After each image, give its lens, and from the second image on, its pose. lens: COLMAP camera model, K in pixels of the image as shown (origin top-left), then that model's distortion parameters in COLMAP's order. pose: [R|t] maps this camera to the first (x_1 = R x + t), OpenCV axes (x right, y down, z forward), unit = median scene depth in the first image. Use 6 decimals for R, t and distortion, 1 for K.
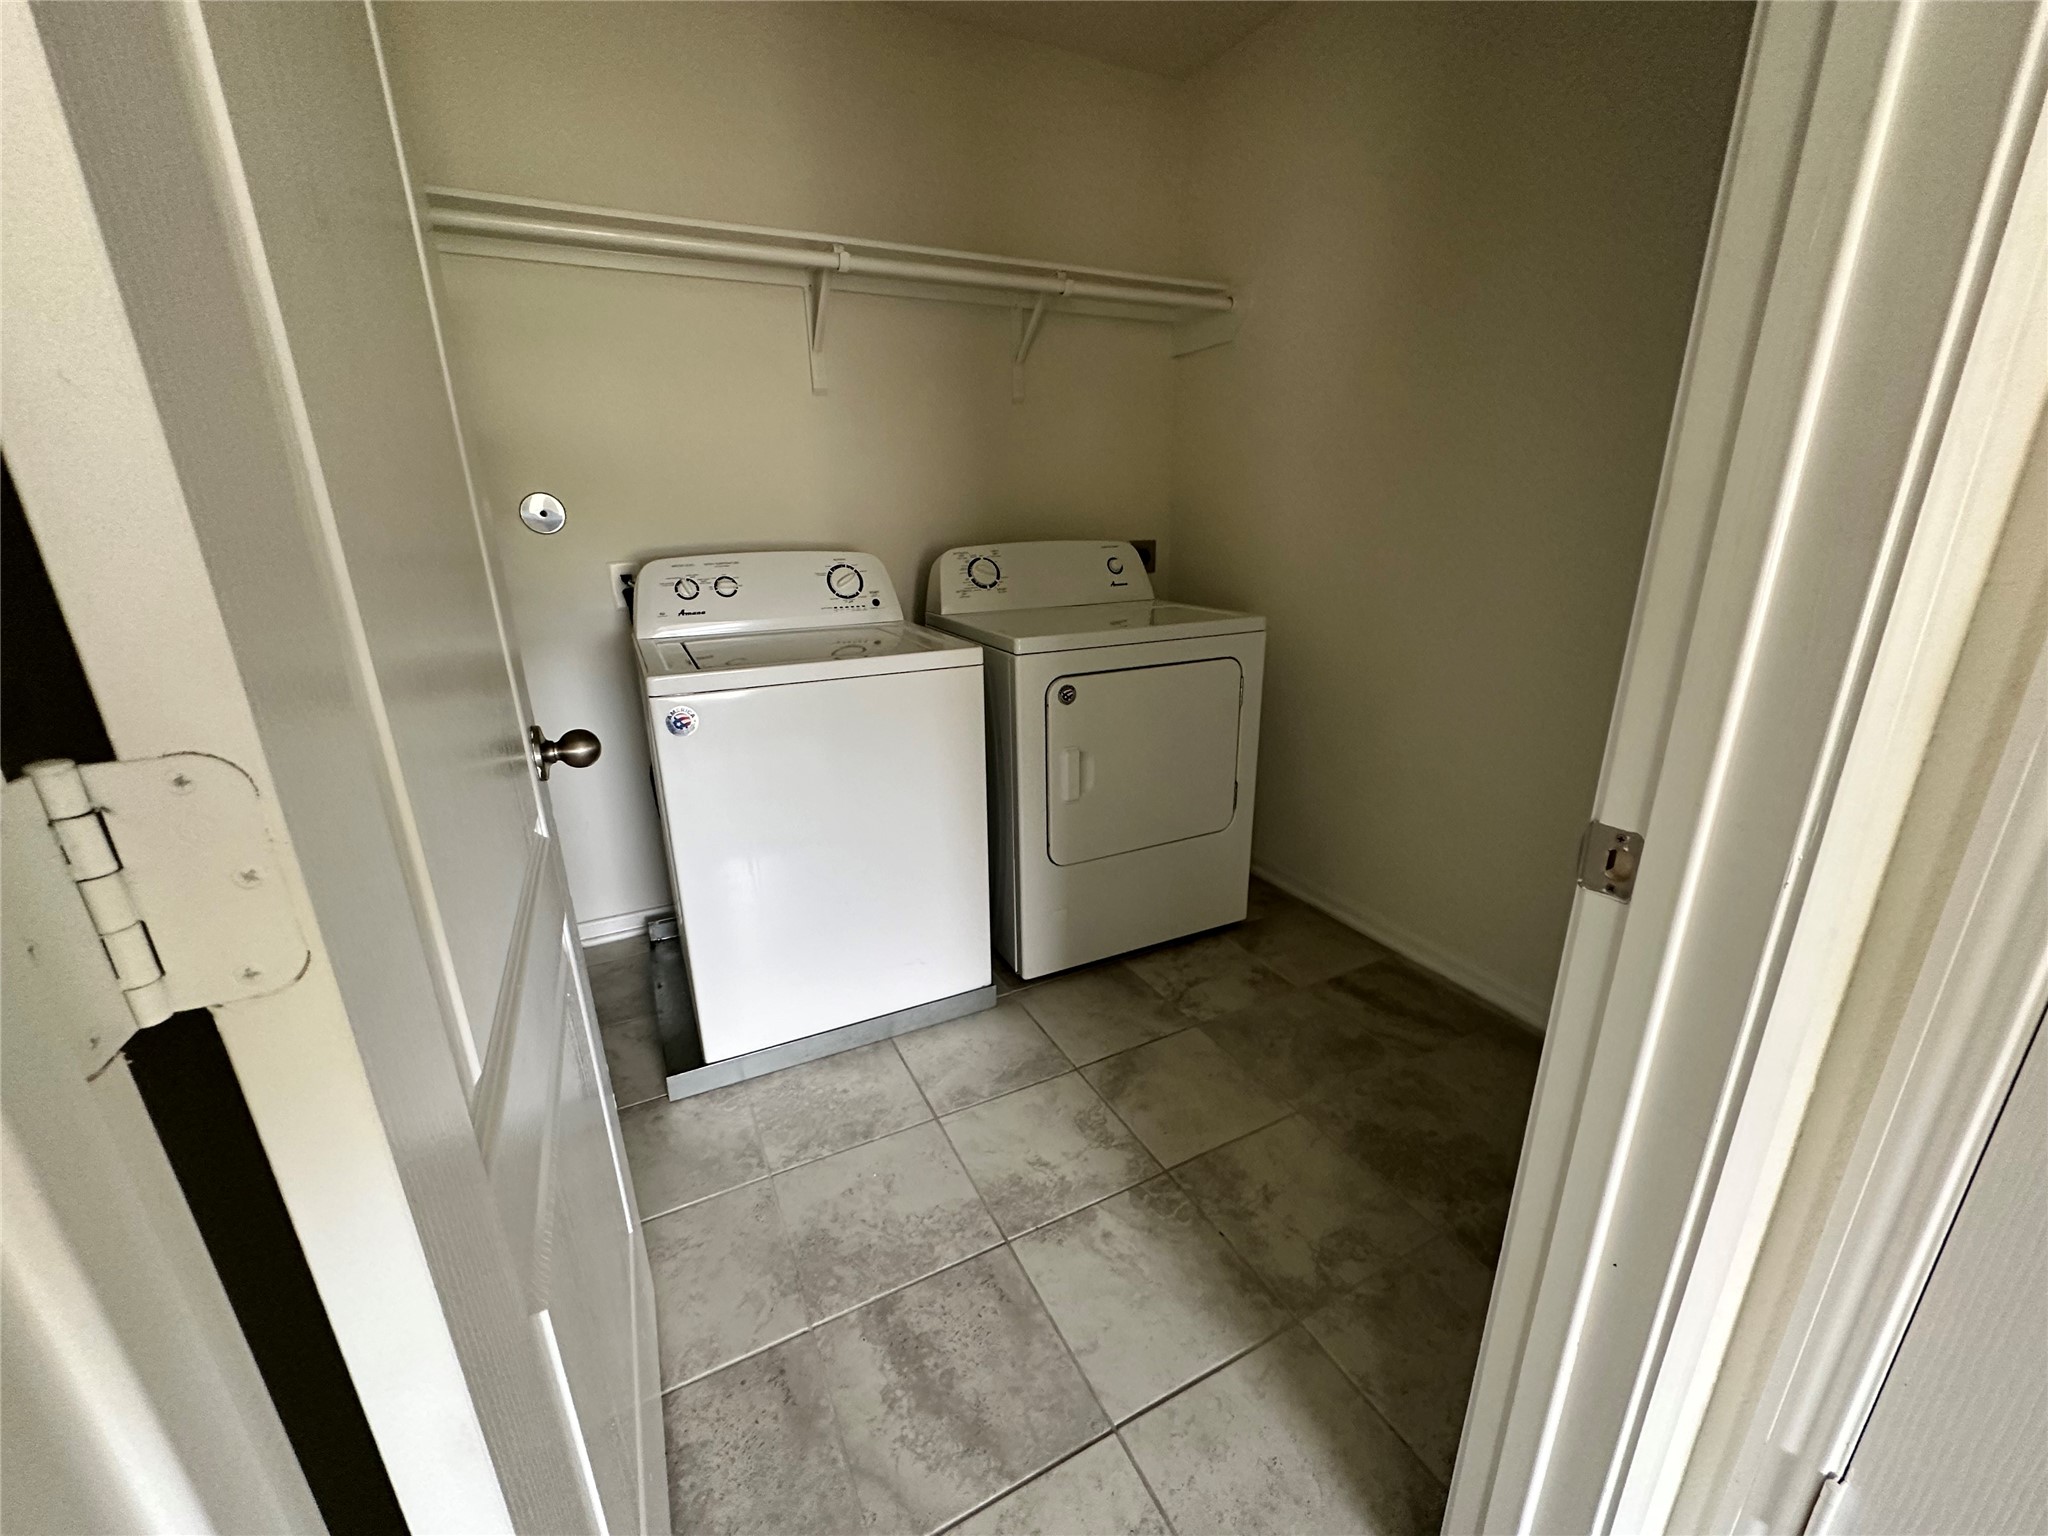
lens RADIAL K [[819.8, 0, 1027.0], [0, 819.8, 759.5], [0, 0, 1]] dist [0.005715, 0.000089]
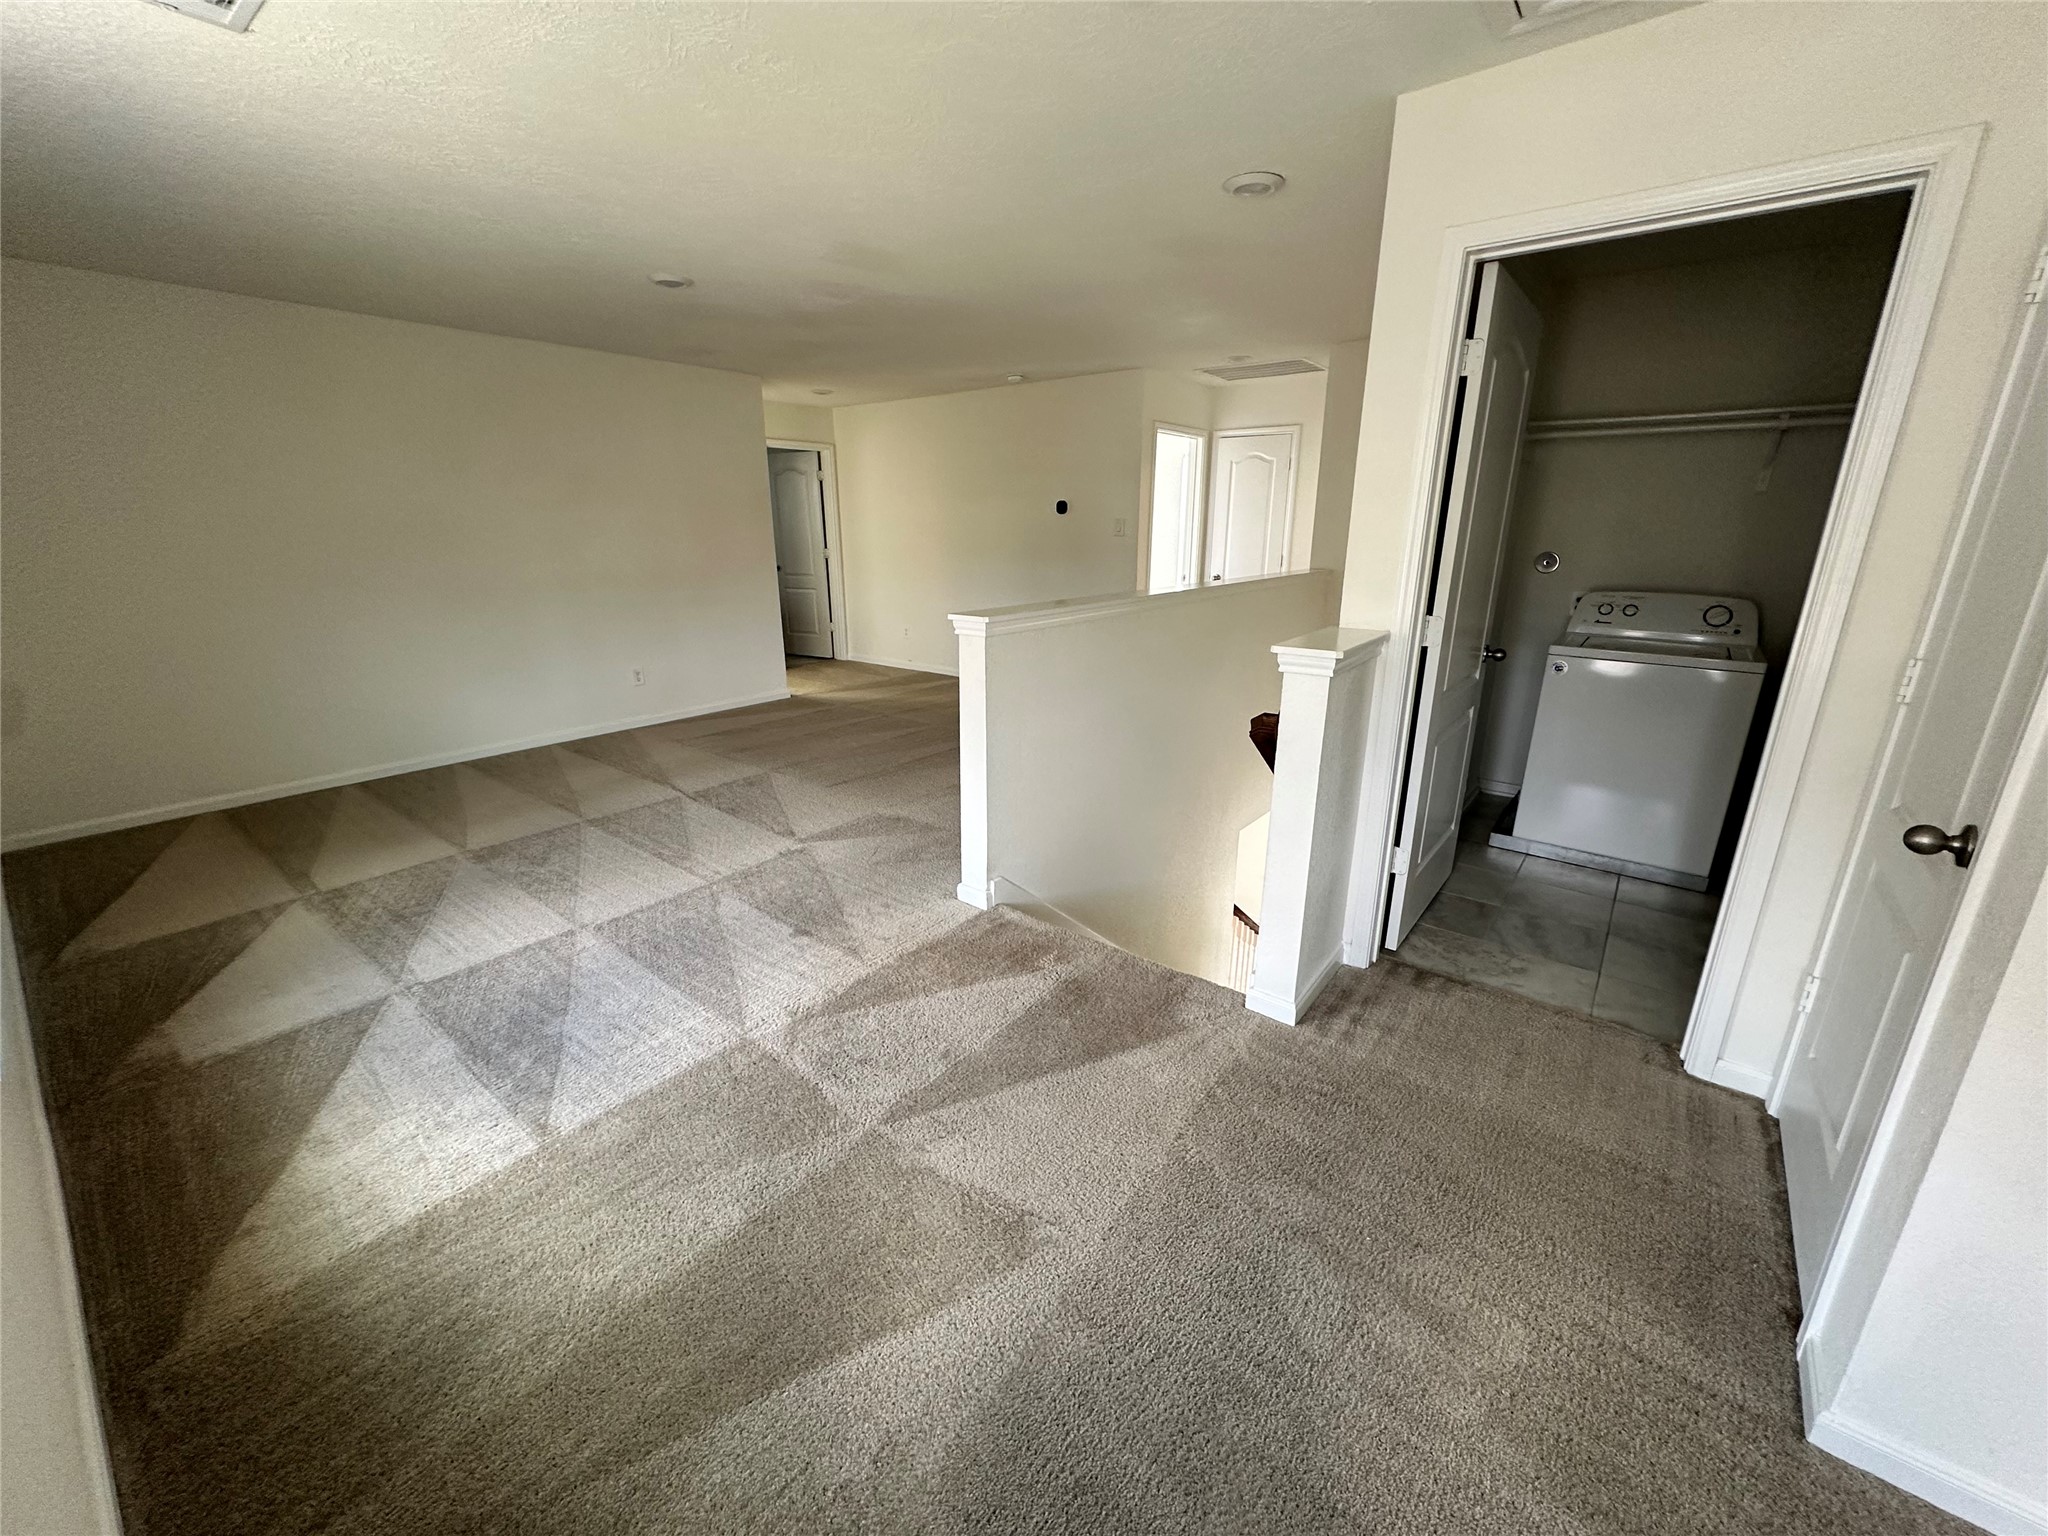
lens RADIAL K [[819.8, 0, 1026.7], [0, 819.8, 769.3], [0, 0, 1]] dist [0.005715, 0.000089]
pose [[0.418063, 0.277185, -0.865096, 0.821706], [-0.289114, 0.943392, 0.162555, 0.230833], [0.861183, 0.182153, 0.474536, -1.032770]]
